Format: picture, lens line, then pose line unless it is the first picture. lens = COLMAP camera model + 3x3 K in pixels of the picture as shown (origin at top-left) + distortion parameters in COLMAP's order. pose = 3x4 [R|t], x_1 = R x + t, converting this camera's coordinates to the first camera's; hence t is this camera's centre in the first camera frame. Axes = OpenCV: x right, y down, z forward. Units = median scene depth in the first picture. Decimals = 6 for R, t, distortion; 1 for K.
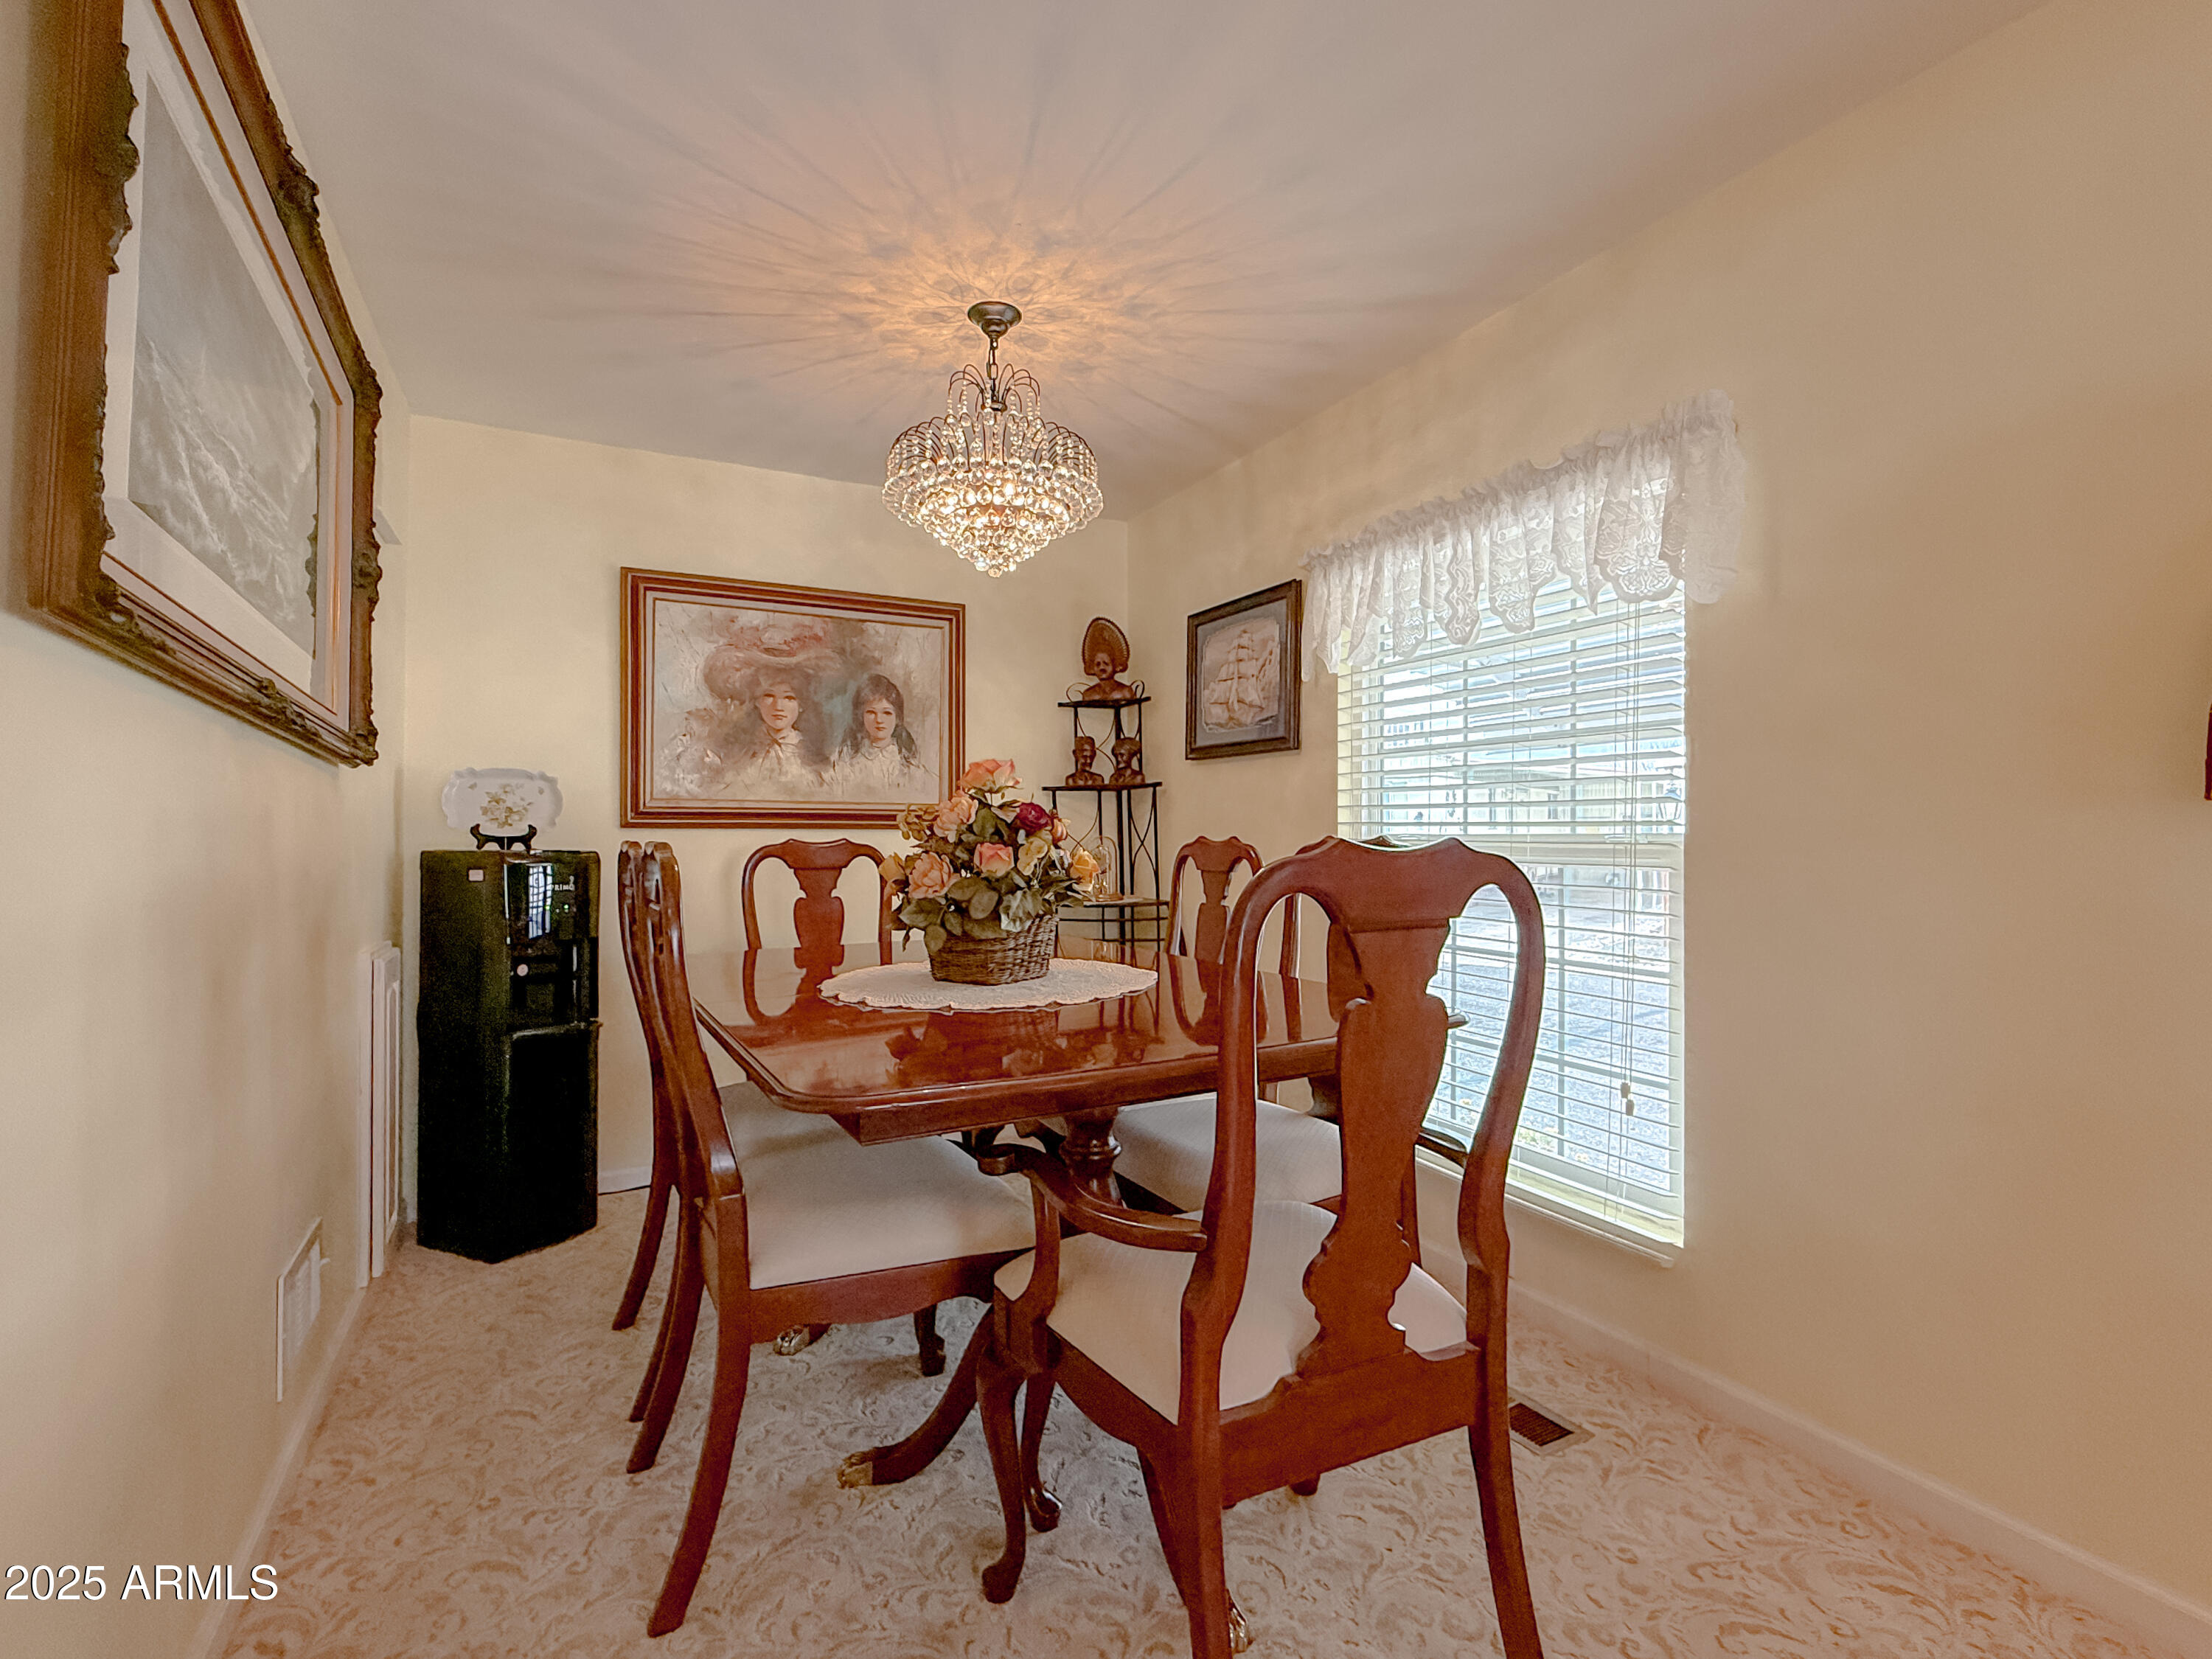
lens RADIAL K [[1042.8, 0, 1111.8], [0, 1042.8, 833.3], [0, 0, 1]] dist [0.003121, -0.001542]
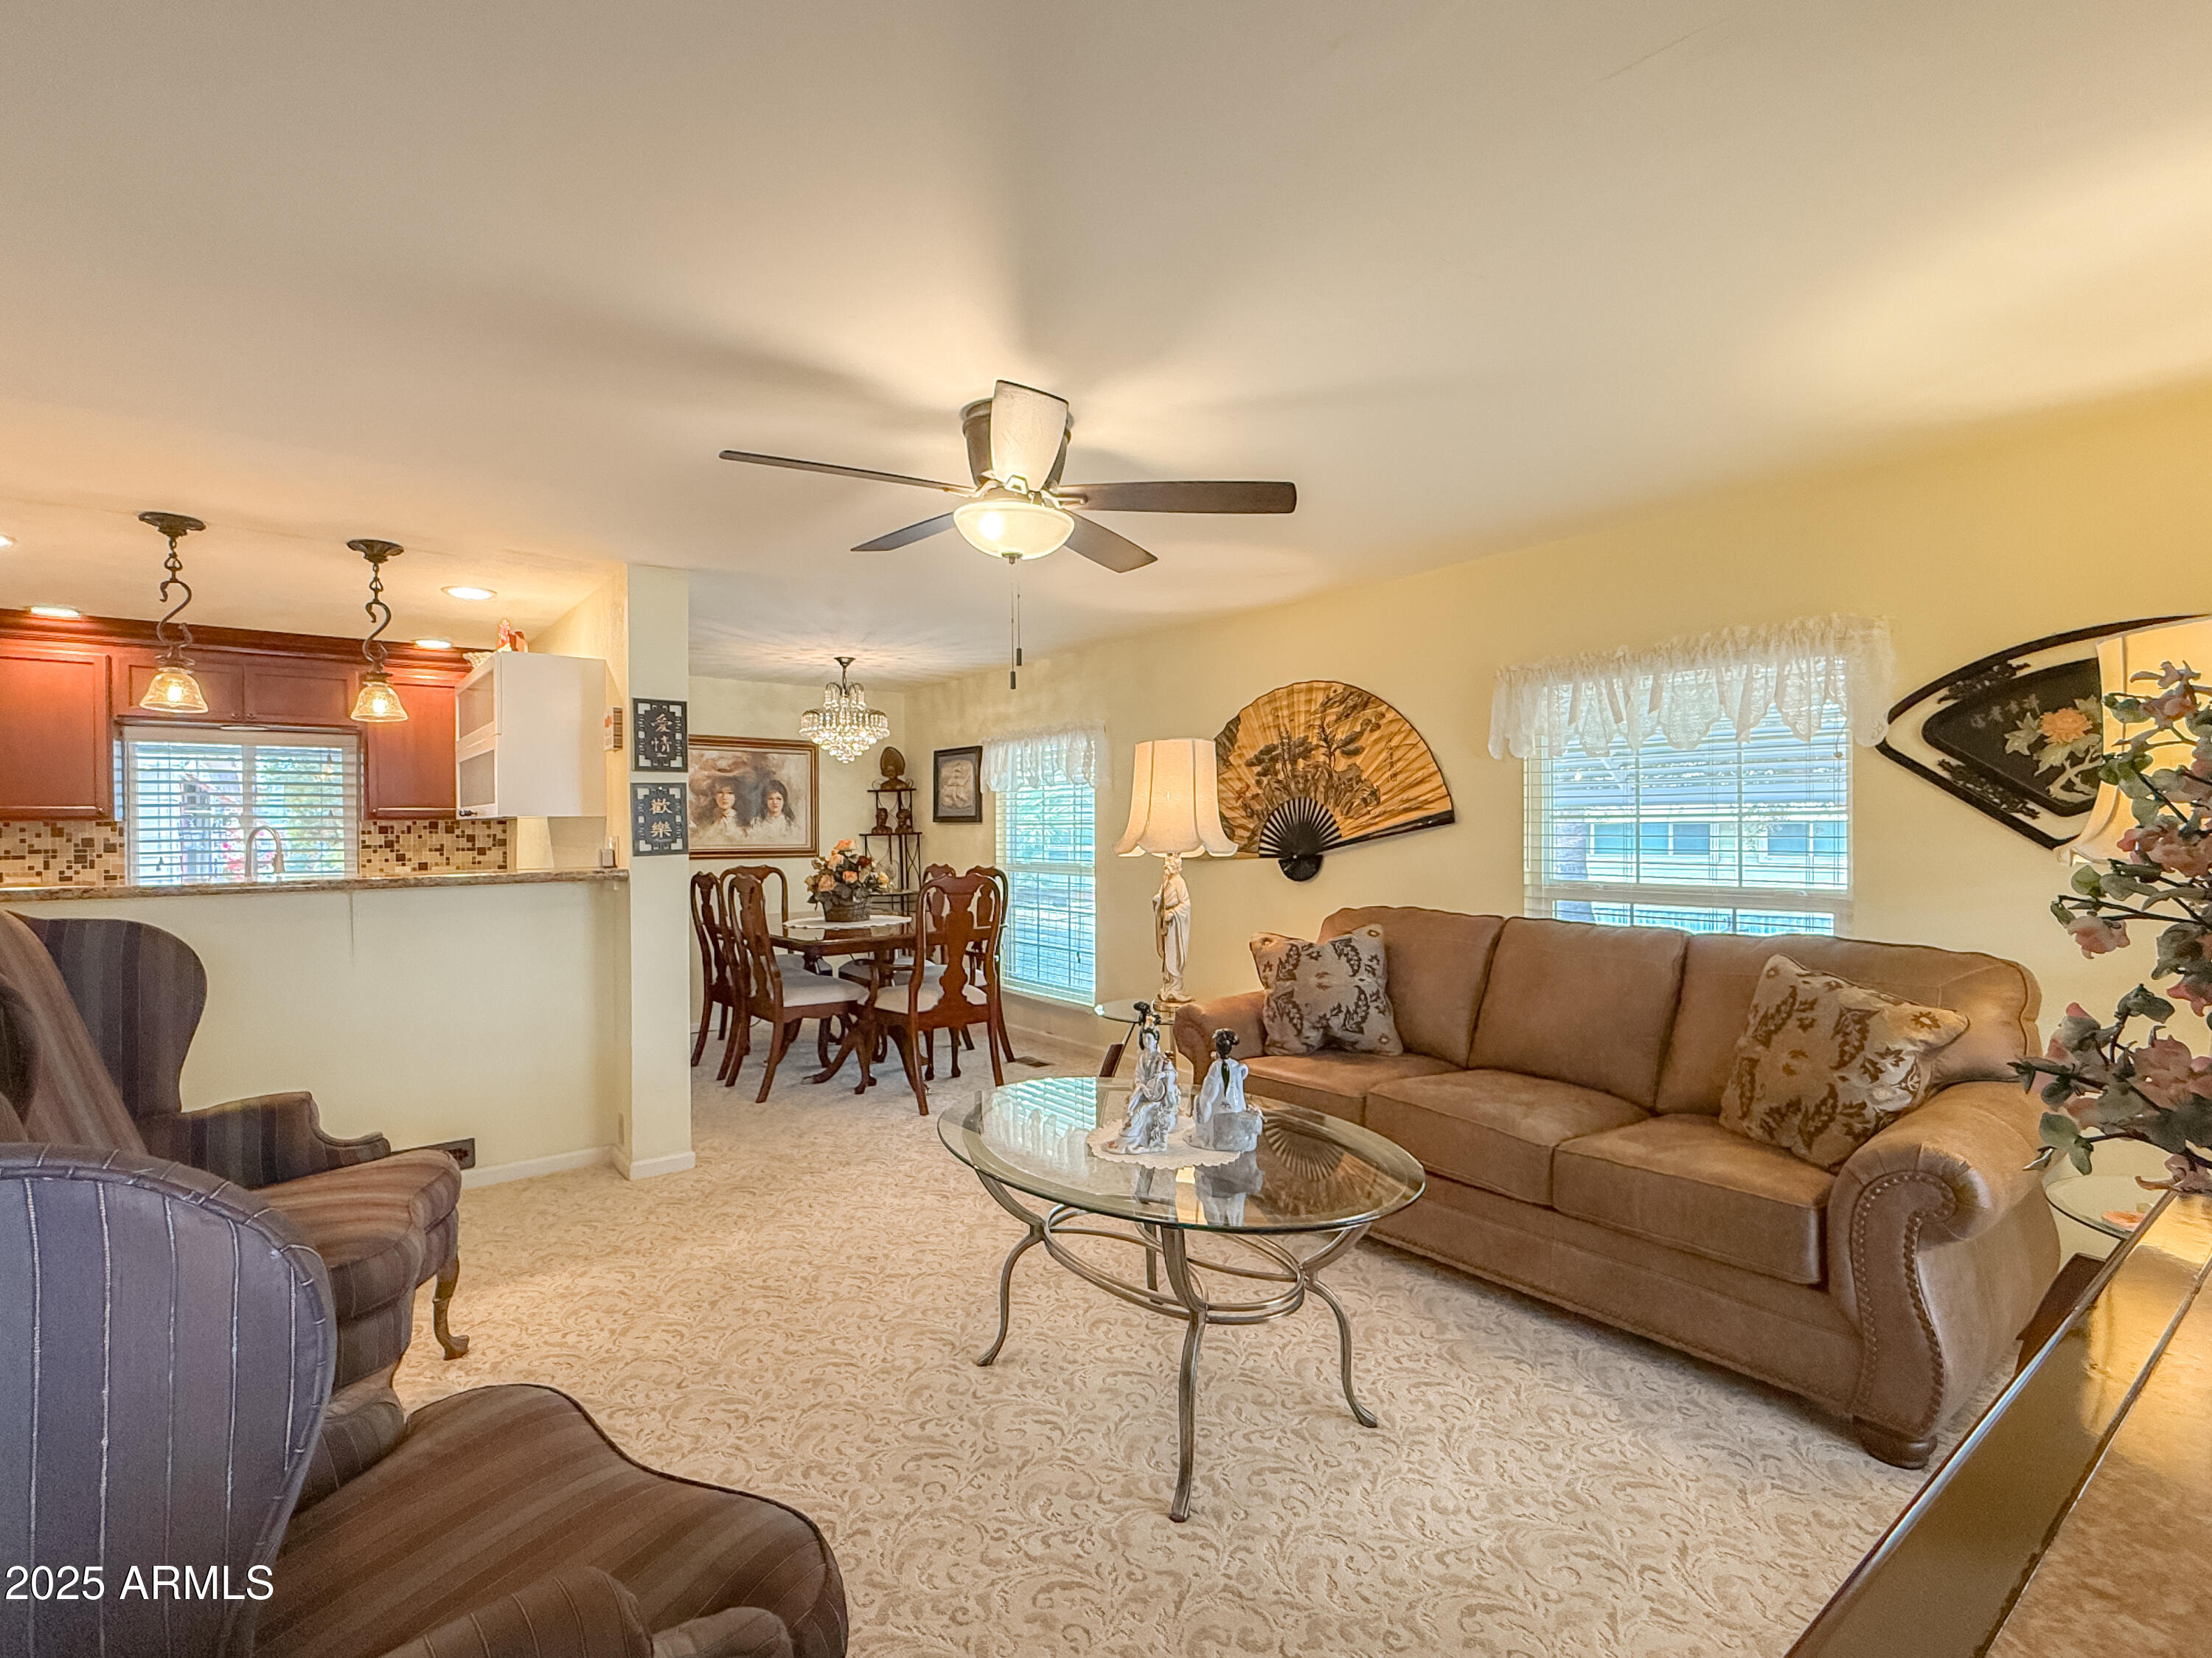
lens RADIAL K [[1042.7, 0, 1104.2], [0, 1042.7, 843.5], [0, 0, 1]] dist [0.003121, -0.001542]
pose [[0.982899, -0.007581, 0.183990, 0.025388], [0.004958, 0.999879, 0.014712, -0.060674], [-0.184080, -0.013549, 0.982818, -1.103624]]
